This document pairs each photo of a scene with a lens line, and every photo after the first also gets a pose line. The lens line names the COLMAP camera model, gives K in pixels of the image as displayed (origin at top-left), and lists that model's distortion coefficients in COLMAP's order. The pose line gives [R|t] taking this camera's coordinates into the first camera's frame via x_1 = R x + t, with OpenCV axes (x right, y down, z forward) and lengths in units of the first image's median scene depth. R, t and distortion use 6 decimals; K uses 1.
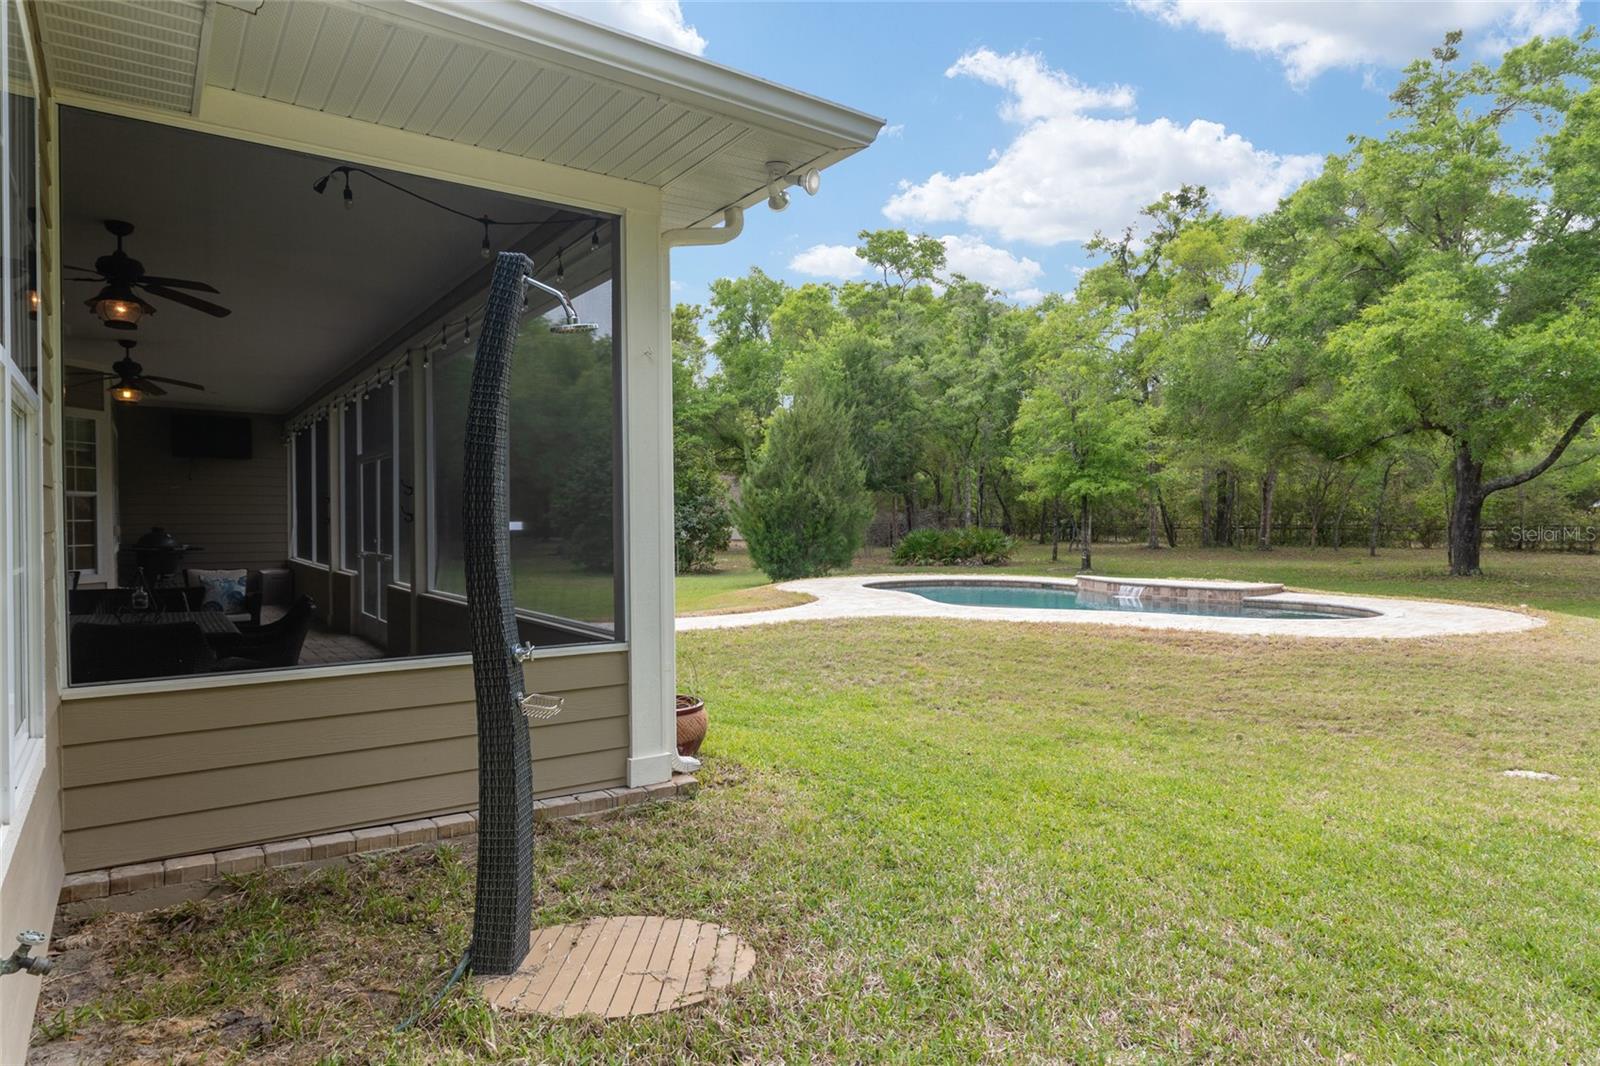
lens RADIAL K [[953.3, 0, 818.3], [0, 953.3, 525.3], [0, 0, 1]] dist [-0.000425, 0.002024]
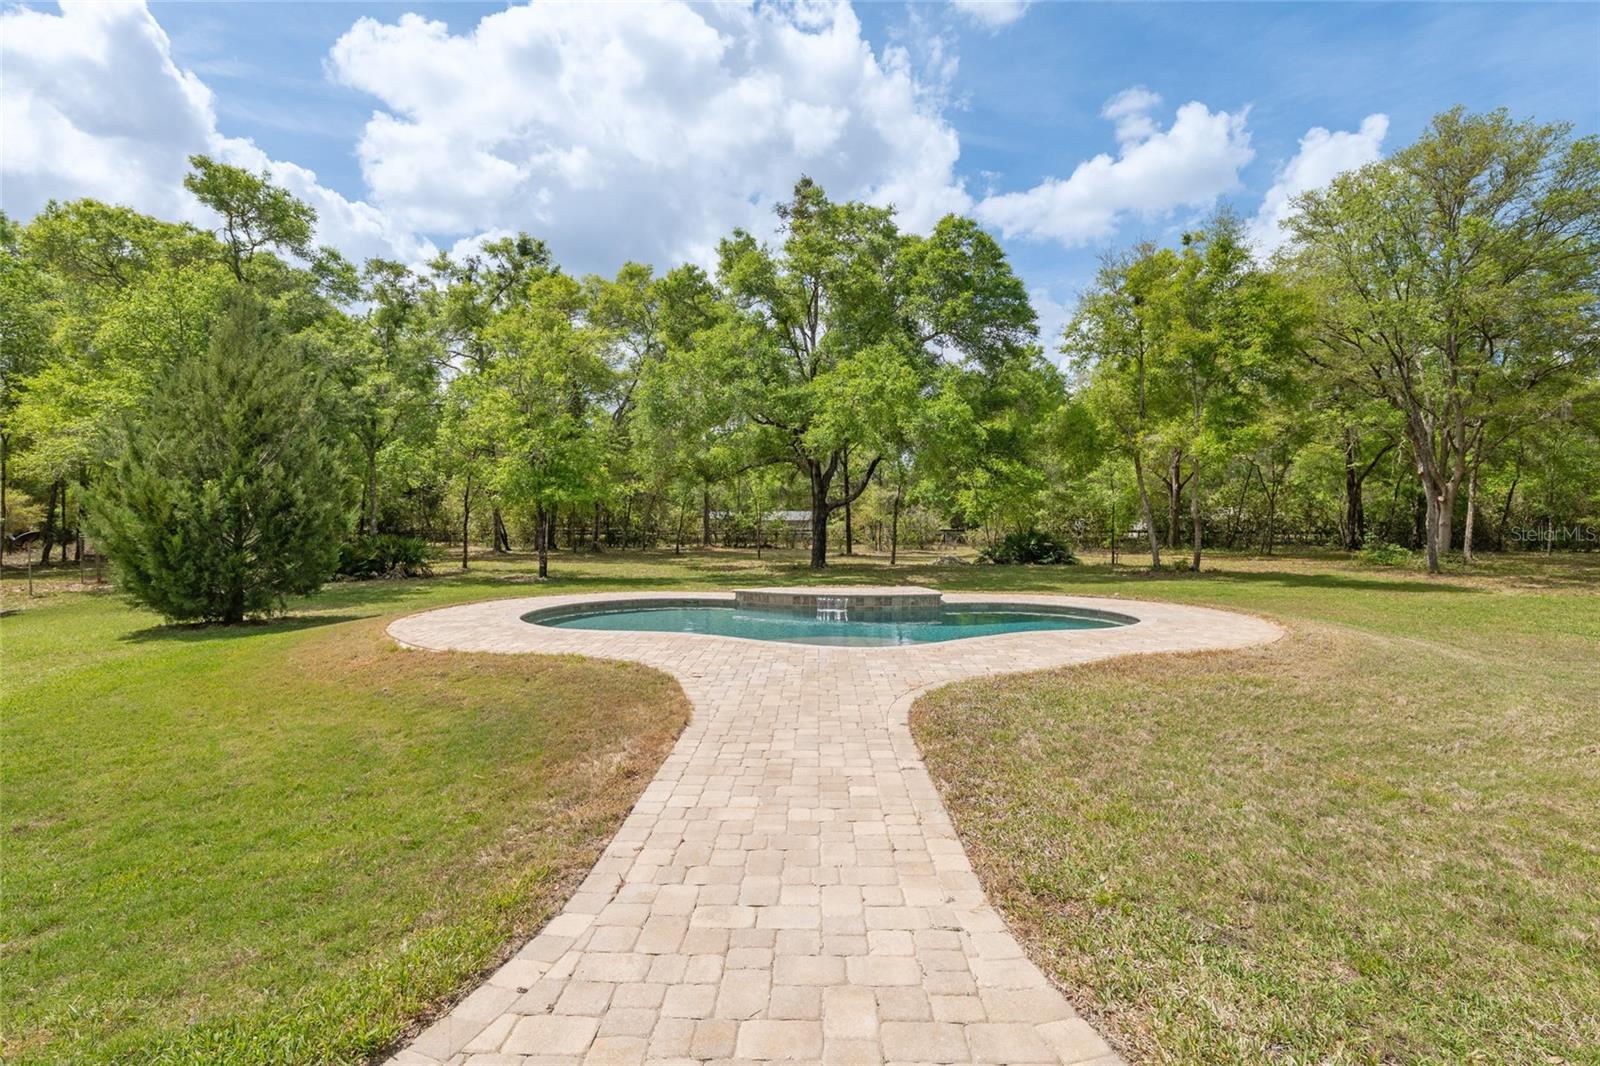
lens RADIAL K [[711.3, 0, 797.0], [0, 711.3, 533.9], [0, 0, 1]] dist [-0.004794, 0.001411]
pose [[0.607377, -0.005806, 0.794393, -0.128252], [0.002058, 0.999981, 0.005735, -0.002973], [-0.794411, -0.001849, 0.607377, 0.278587]]
